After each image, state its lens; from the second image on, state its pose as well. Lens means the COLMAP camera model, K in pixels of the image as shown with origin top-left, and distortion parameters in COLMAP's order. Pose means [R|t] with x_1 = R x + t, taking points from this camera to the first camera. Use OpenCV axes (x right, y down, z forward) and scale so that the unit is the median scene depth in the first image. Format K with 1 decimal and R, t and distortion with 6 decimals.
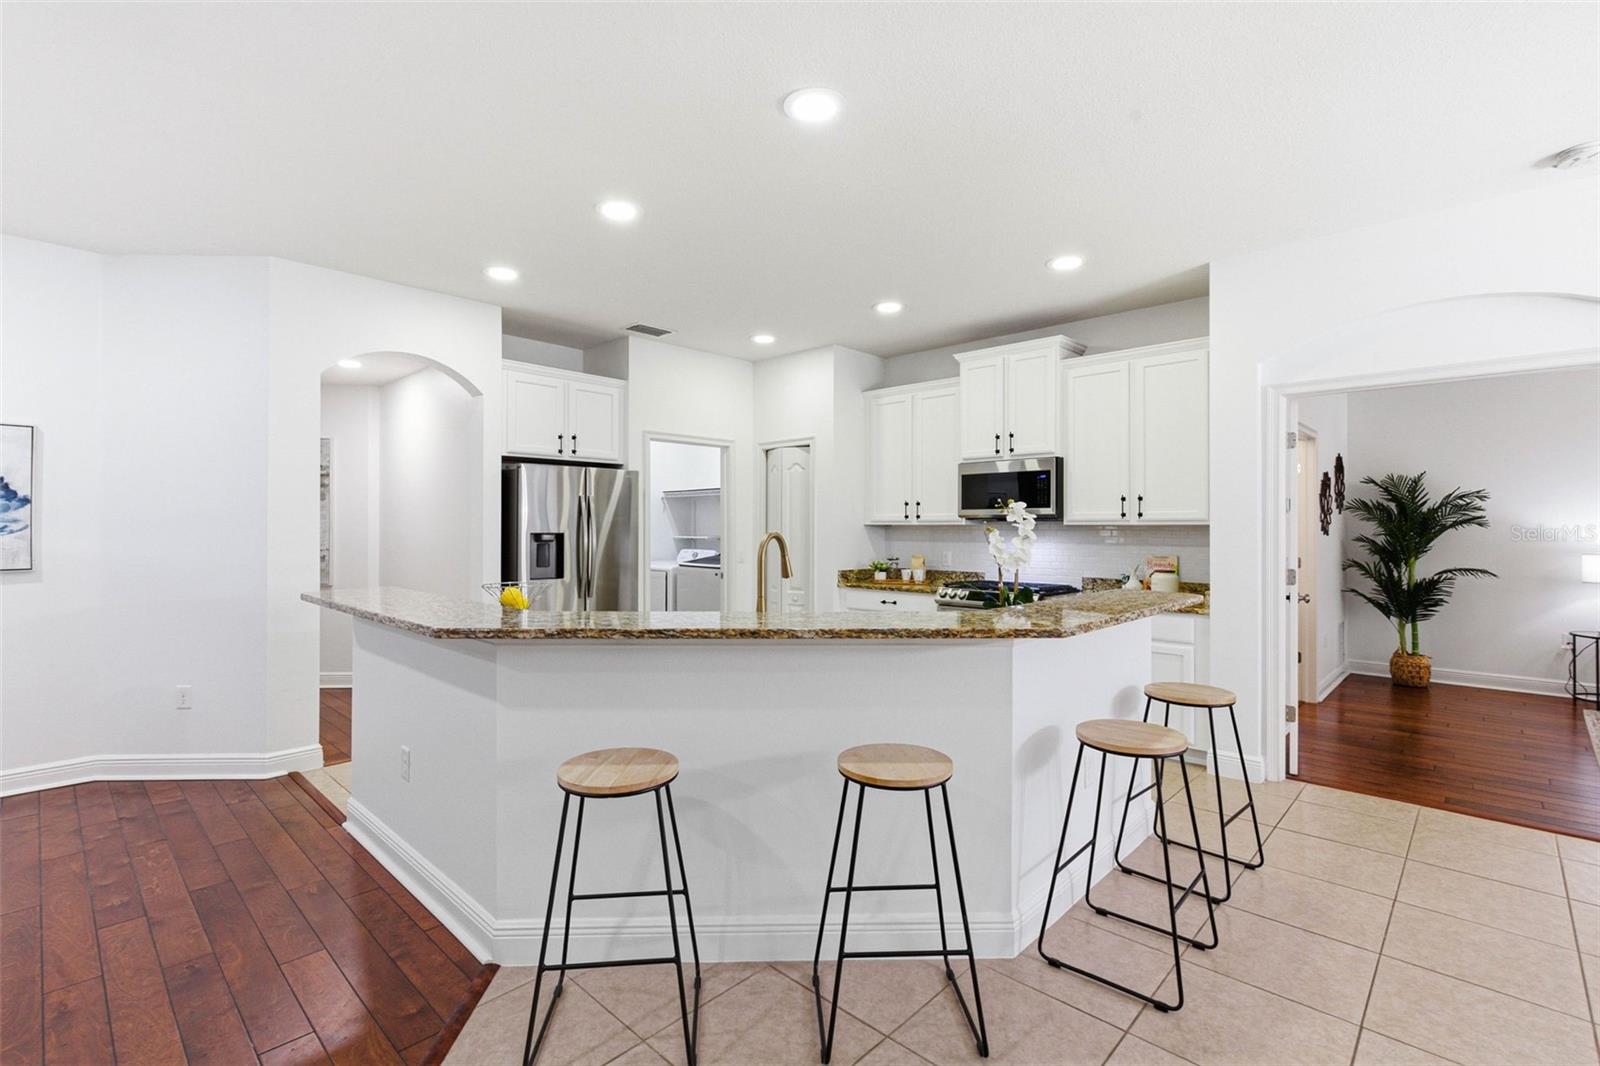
lens RADIAL K [[732.0, 0, 802.4], [0, 732.0, 529.0], [0, 0, 1]] dist [0.004584, 0.000599]
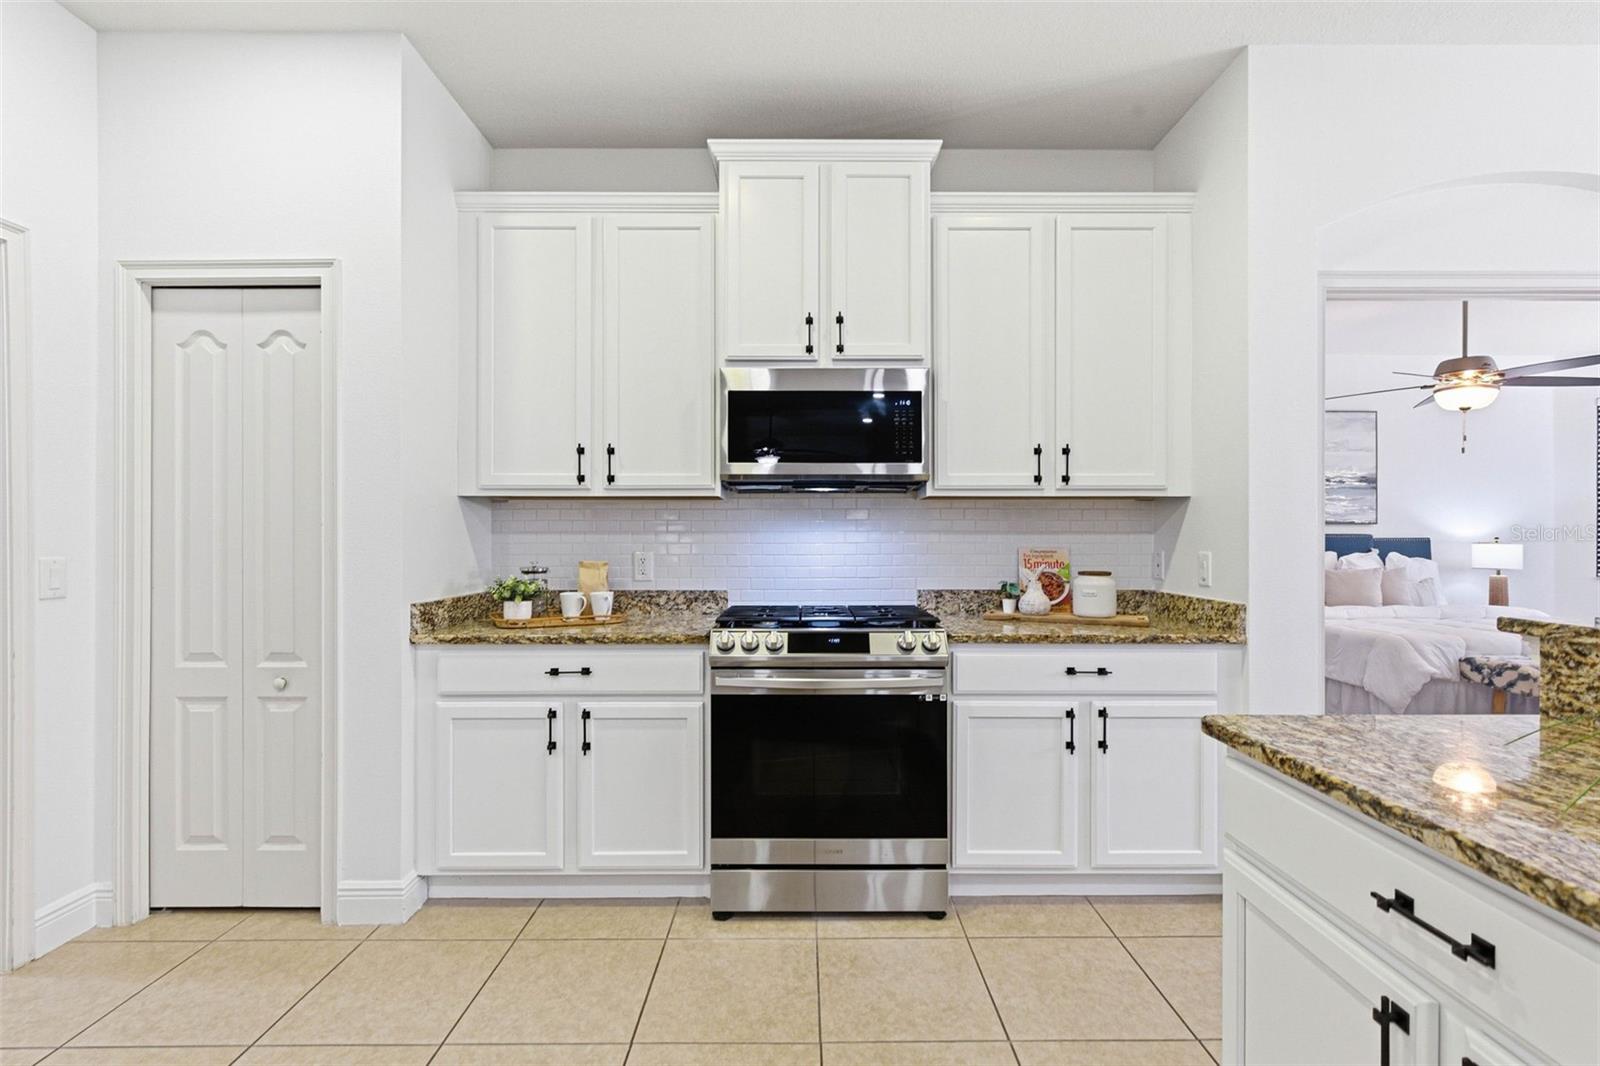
lens RADIAL K [[732.0, 0, 801.4], [0, 732.0, 534.7], [0, 0, 1]] dist [0.004584, 0.000599]
pose [[0.720604, -0.001946, 0.693344, -0.080274], [0.003053, 0.999995, -0.000366, 0.020175], [-0.693340, 0.002380, 0.720606, 0.592321]]
